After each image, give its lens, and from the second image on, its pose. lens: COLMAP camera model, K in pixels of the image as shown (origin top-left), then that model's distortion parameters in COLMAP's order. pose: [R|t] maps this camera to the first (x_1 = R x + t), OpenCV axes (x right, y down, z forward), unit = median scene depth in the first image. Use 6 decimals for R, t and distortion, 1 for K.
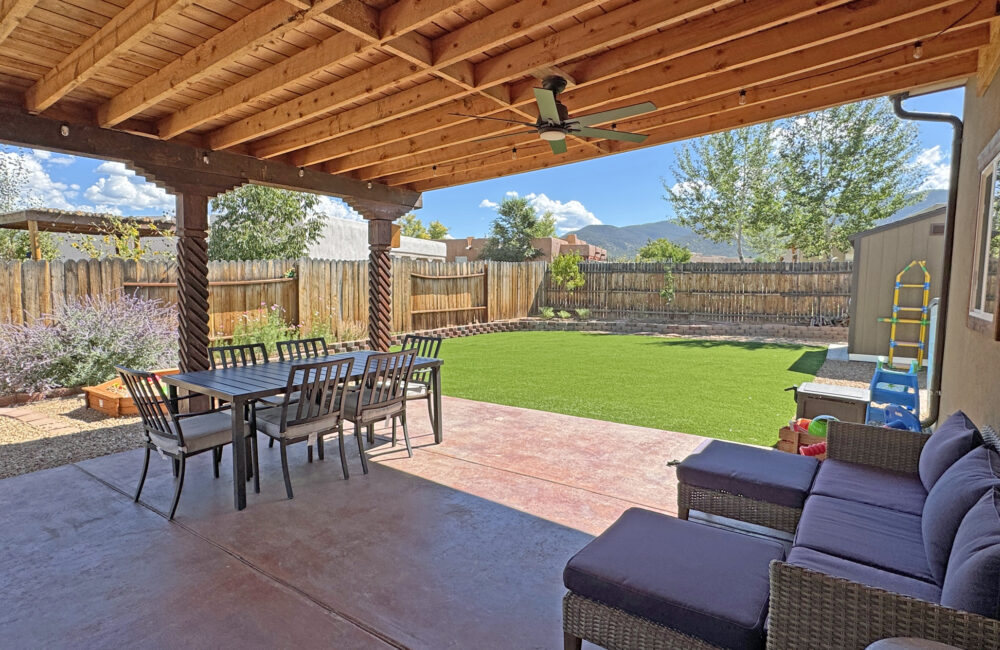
lens RADIAL K [[537.4, 0, 500.0], [0, 537.4, 328.1], [0, 0, 1]] dist [-0.003143, 0.000874]
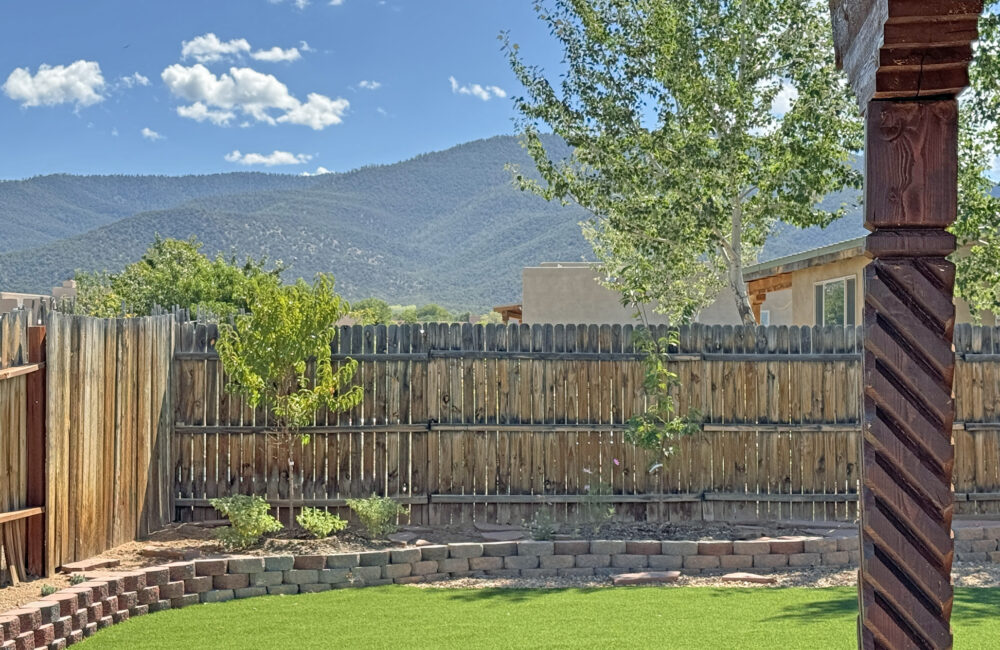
lens RADIAL K [[1840.1, 0, 464.9], [0, 1840.1, 316.1], [0, 0, 1]] dist [0.140597, 0.000000]
pose [[0.855833, 0.007306, 0.517201, -0.288132], [0.056946, 0.992491, -0.108250, -0.024761], [-0.514108, 0.122096, 0.848991, 0.212386]]
